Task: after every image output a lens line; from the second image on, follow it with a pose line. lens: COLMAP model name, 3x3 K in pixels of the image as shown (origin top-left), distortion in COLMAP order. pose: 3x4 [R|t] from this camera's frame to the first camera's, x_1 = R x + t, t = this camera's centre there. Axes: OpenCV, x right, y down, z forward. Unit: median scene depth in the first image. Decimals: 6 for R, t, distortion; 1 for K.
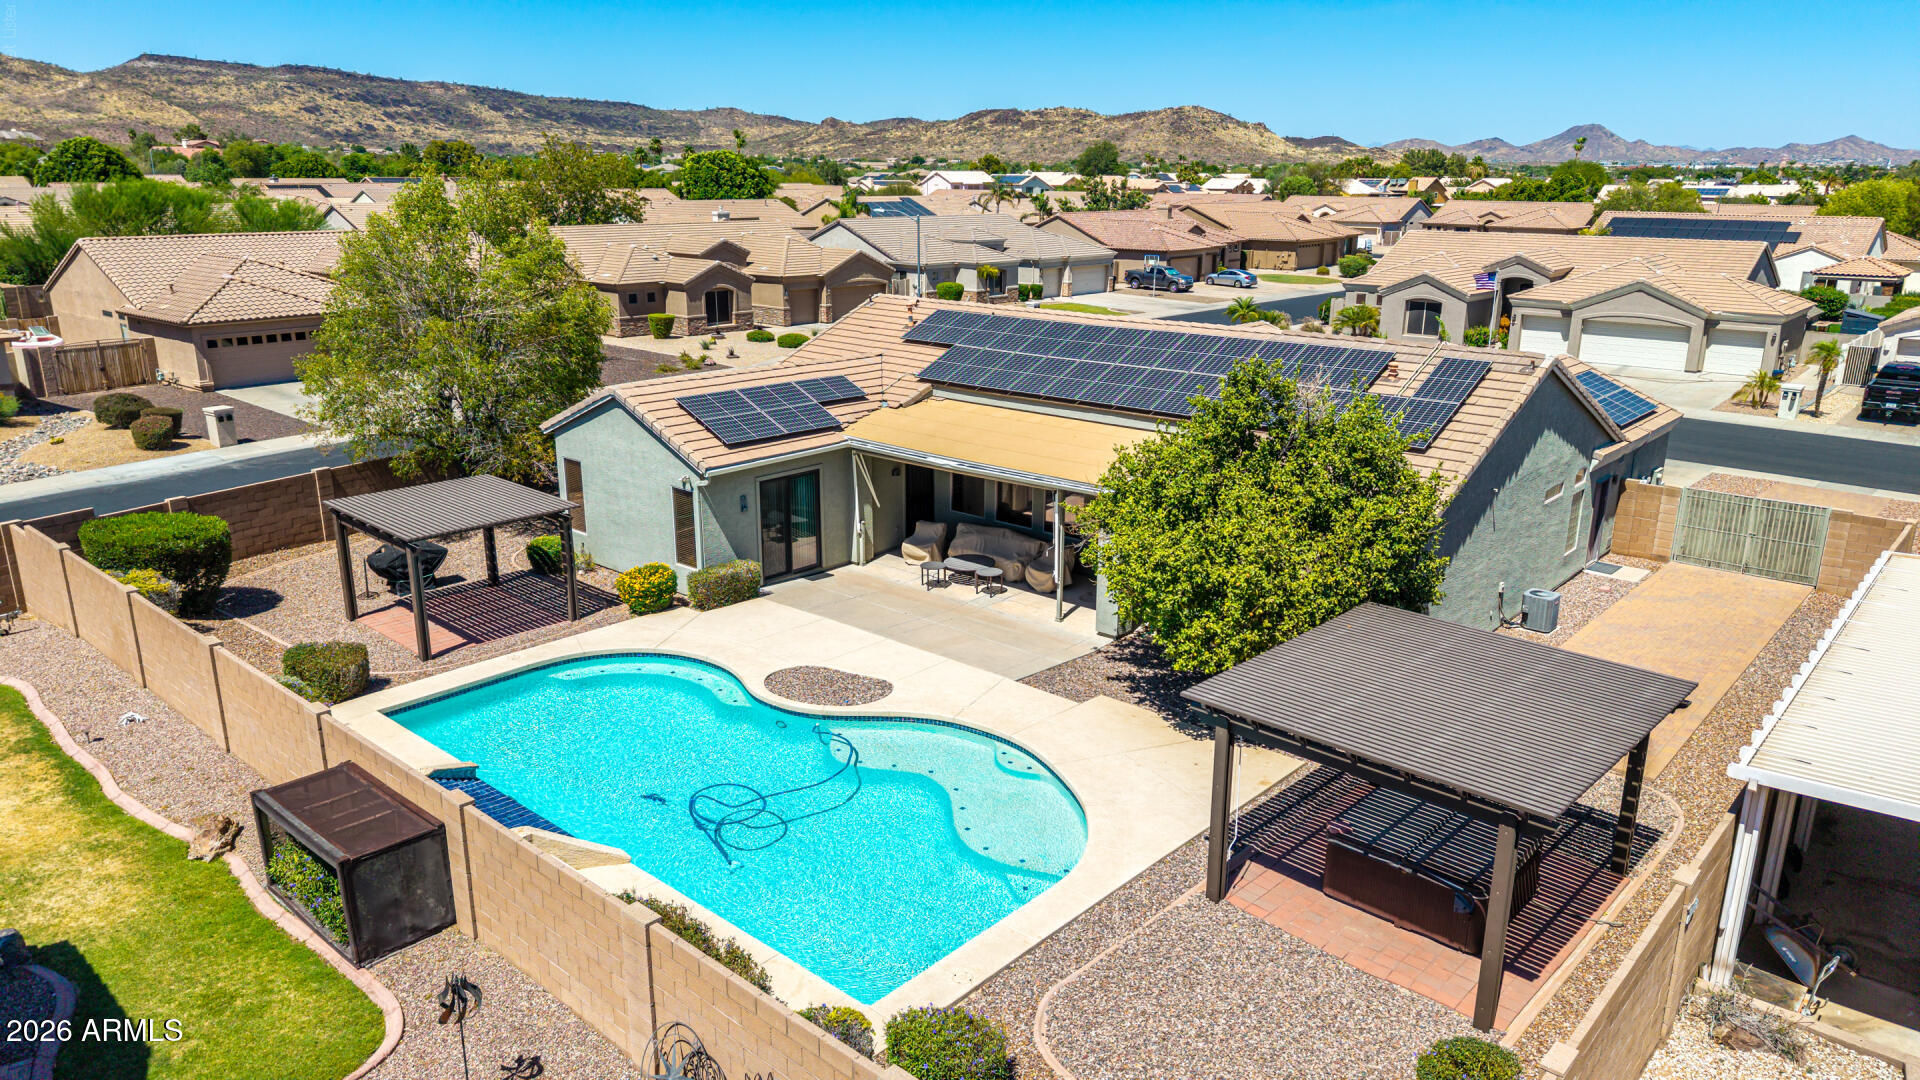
lens RADIAL K [[1279.4, 0, 960.0], [0, 1279.4, 540.0], [0, 0, 1]] dist [0.045799, -0.057802]
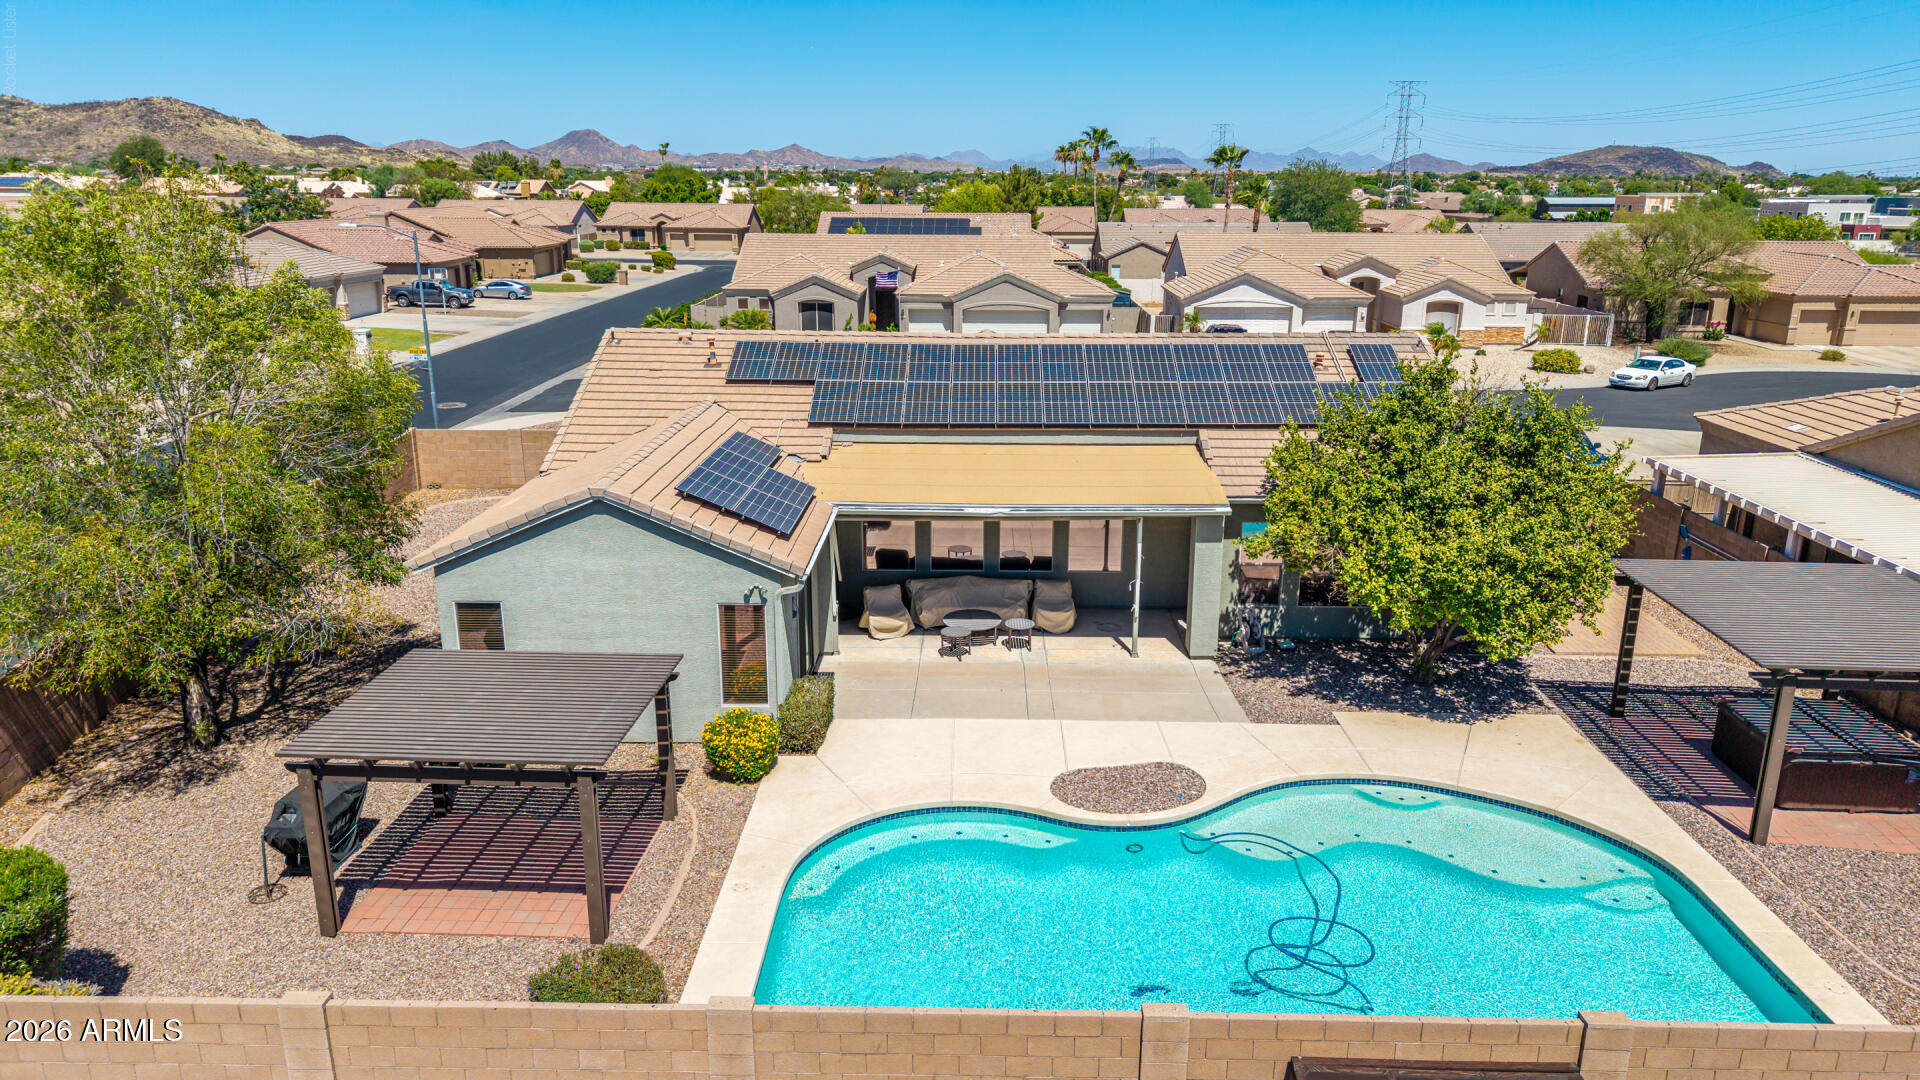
lens RADIAL K [[1270.6, 0, 960.0], [0, 1270.6, 540.0], [0, 0, 1]] dist [0.039741, -0.035920]
pose [[0.760107, -0.177882, 0.624977, -0.289848], [0.178097, 0.982001, 0.062894, -0.050526], [-0.624915, 0.063500, 0.778106, 0.170672]]
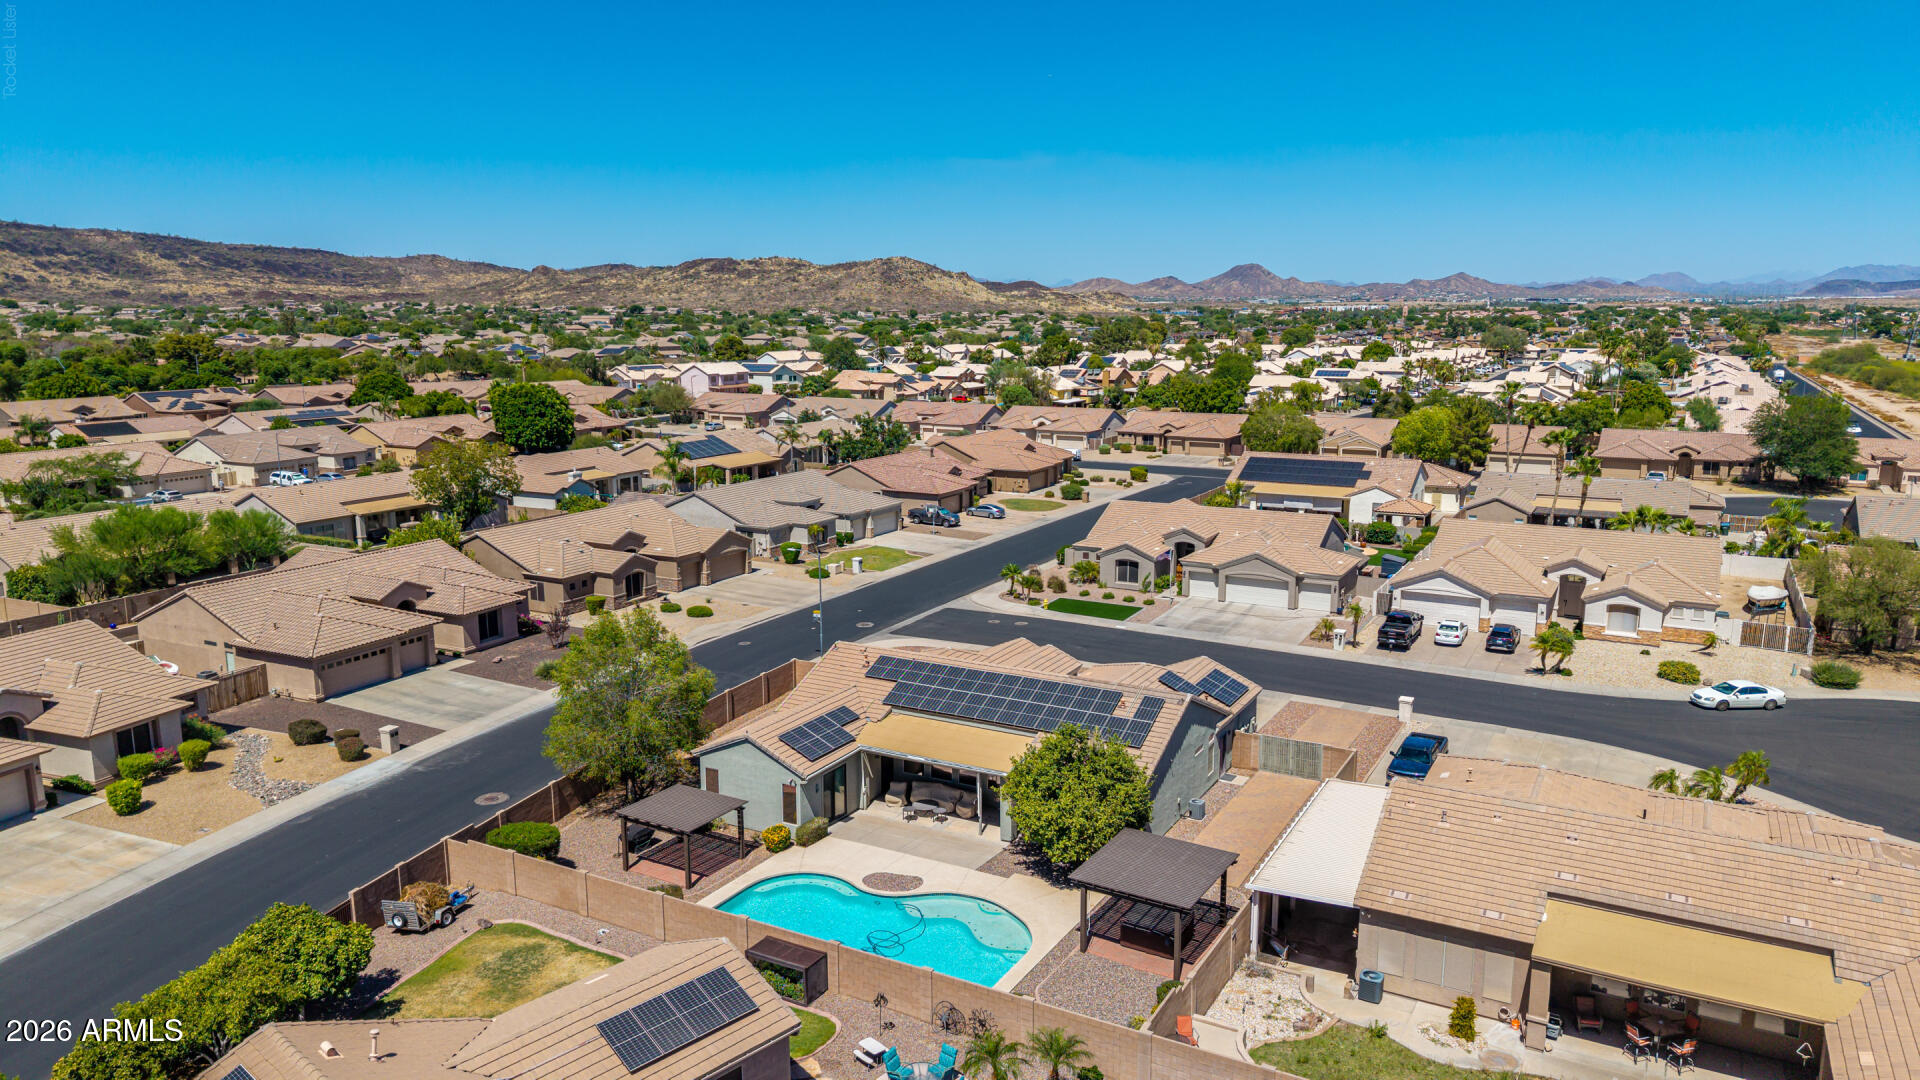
lens RADIAL K [[1270.6, 0, 960.0], [0, 1270.6, 540.0], [0, 0, 1]] dist [0.039741, -0.035920]
pose [[0.976447, -0.047713, 0.210417, -0.177925], [0.068806, 0.993183, -0.094090, -0.106882], [-0.204493, 0.106352, 0.973073, -0.508952]]
